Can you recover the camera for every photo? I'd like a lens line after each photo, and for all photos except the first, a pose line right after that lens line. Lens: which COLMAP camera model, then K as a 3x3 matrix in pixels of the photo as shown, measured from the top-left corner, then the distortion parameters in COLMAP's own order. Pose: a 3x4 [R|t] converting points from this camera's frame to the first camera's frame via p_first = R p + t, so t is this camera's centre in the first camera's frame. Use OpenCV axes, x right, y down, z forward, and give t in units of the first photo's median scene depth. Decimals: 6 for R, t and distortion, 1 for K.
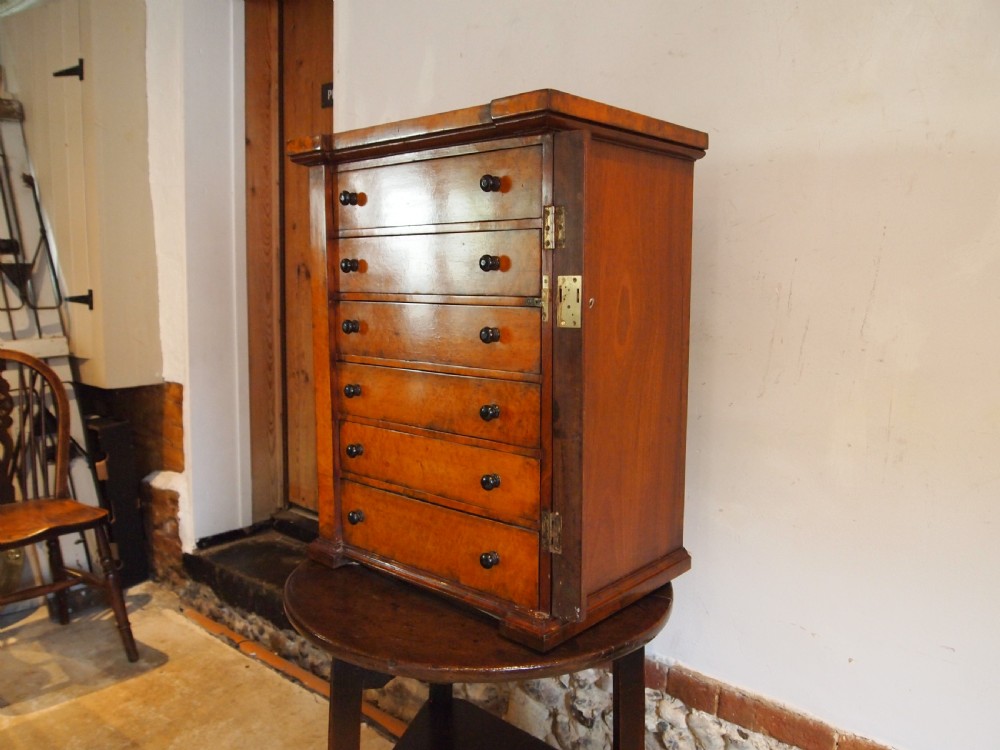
lens RADIAL K [[794.3, 0, 503.0], [0, 794.3, 372.7], [0, 0, 1]] dist [-0.048358, 0.002943]
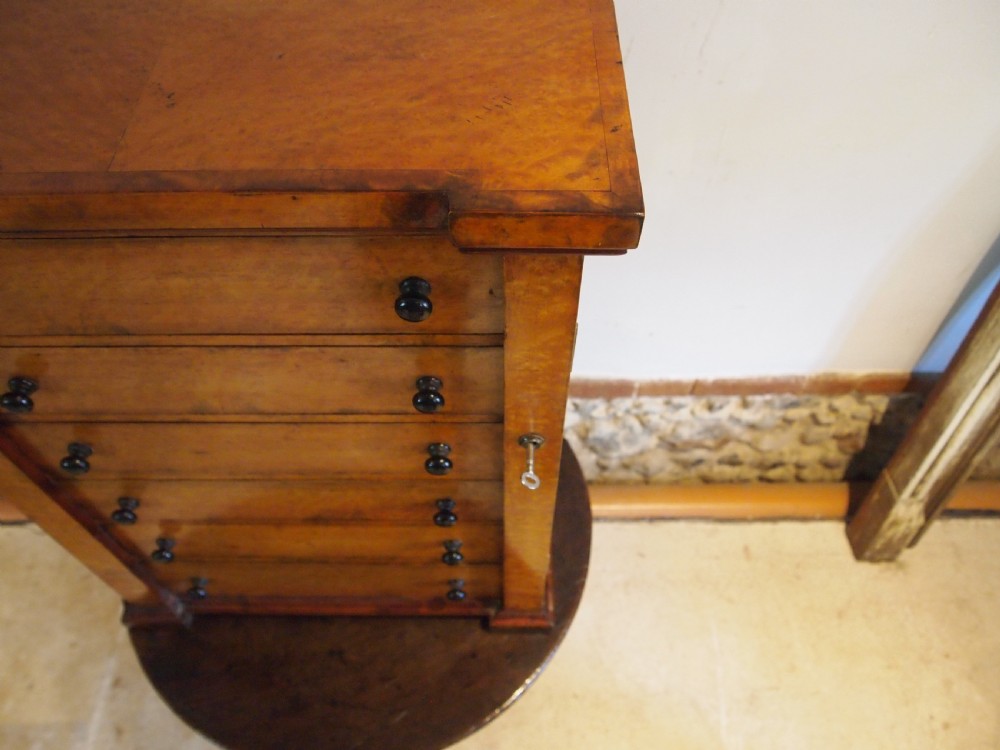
lens RADIAL K [[788.1, 0, 504.7], [0, 788.1, 373.1], [0, 0, 1]] dist [-0.048505, 0.001605]
pose [[0.751661, -0.542799, 0.374666, -0.115021], [0.085270, 0.643273, 0.760874, -0.371565], [-0.654014, -0.539972, 0.529808, 0.469969]]
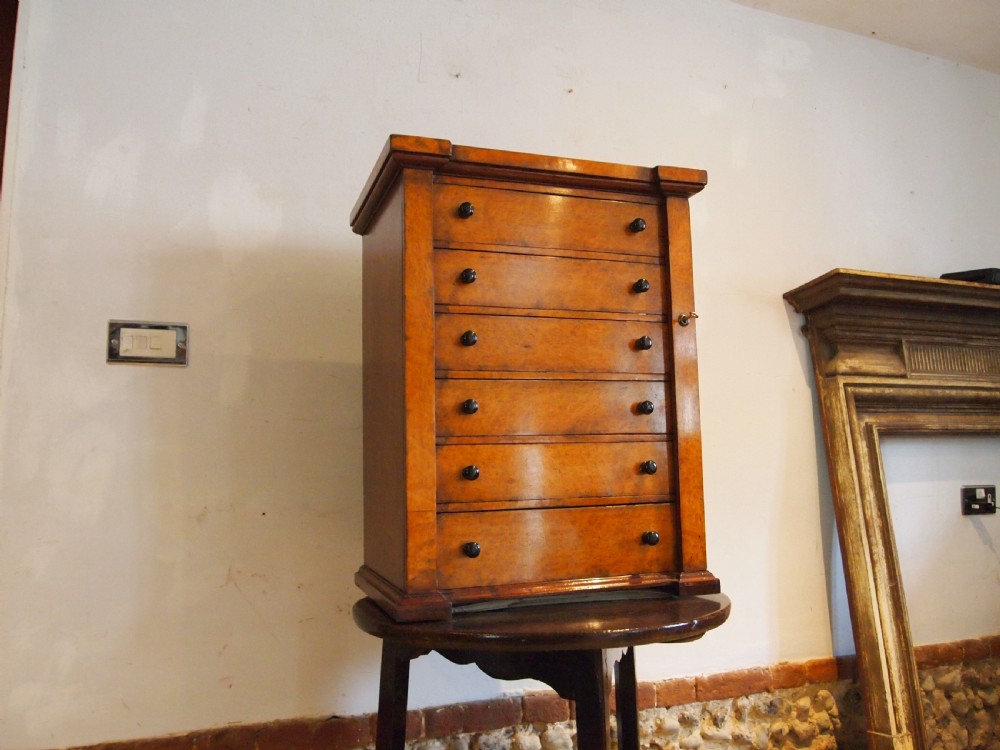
lens RADIAL K [[794.3, 0, 503.0], [0, 794.3, 372.7], [0, 0, 1]] dist [-0.048358, 0.002943]
pose [[0.488059, 0.088879, 0.868274, -0.809292], [0.132971, 0.975618, -0.174610, 0.124365], [-0.862622, 0.200676, 0.464340, 0.431170]]
